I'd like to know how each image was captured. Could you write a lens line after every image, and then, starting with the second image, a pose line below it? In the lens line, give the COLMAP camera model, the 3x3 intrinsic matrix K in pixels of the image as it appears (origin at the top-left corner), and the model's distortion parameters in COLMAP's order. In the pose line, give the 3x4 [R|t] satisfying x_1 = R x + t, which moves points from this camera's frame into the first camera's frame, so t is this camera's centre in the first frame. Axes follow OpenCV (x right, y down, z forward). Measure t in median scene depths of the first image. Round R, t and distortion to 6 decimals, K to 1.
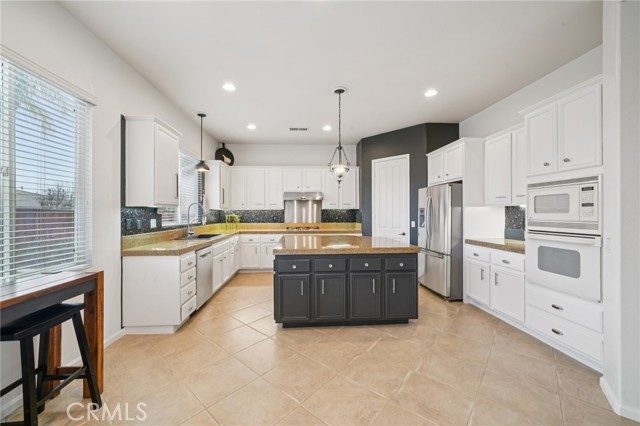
lens RADIAL K [[255.3, 0, 320.0], [0, 255.3, 213.0], [0, 0, 1]] dist [-0.000529, -0.000035]
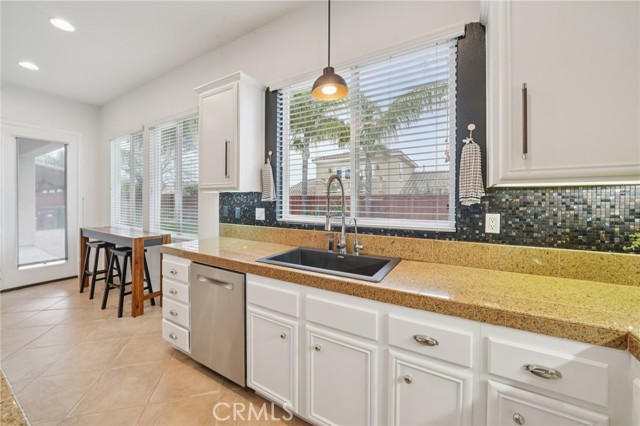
lens RADIAL K [[245.9, 0, 310.9], [0, 245.9, 204.9], [0, 0, 1]] dist [-0.001244, -0.000064]
pose [[-0.585822, 0.018581, -0.810227, -0.161553], [-0.002386, 0.999693, 0.024651, -0.003117], [0.810436, 0.016374, -0.585598, 1.459392]]
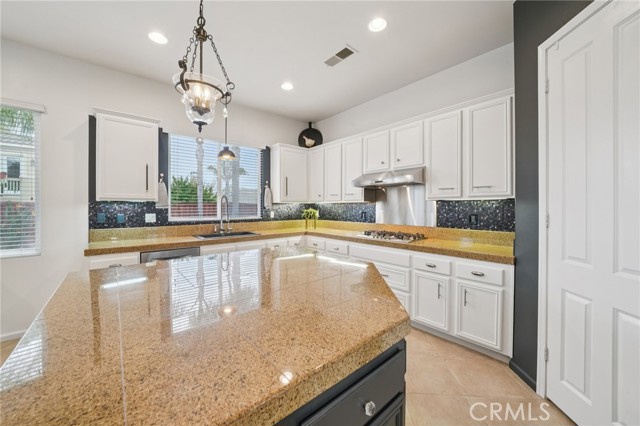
lens RADIAL K [[245.9, 0, 310.9], [0, 245.9, 204.9], [0, 0, 1]] dist [-0.001244, -0.000064]
pose [[0.565763, -0.002534, -0.824564, 0.465530], [-0.000953, 0.999993, -0.003727, -0.006841], [0.824567, 0.002894, 0.565756, 0.929658]]
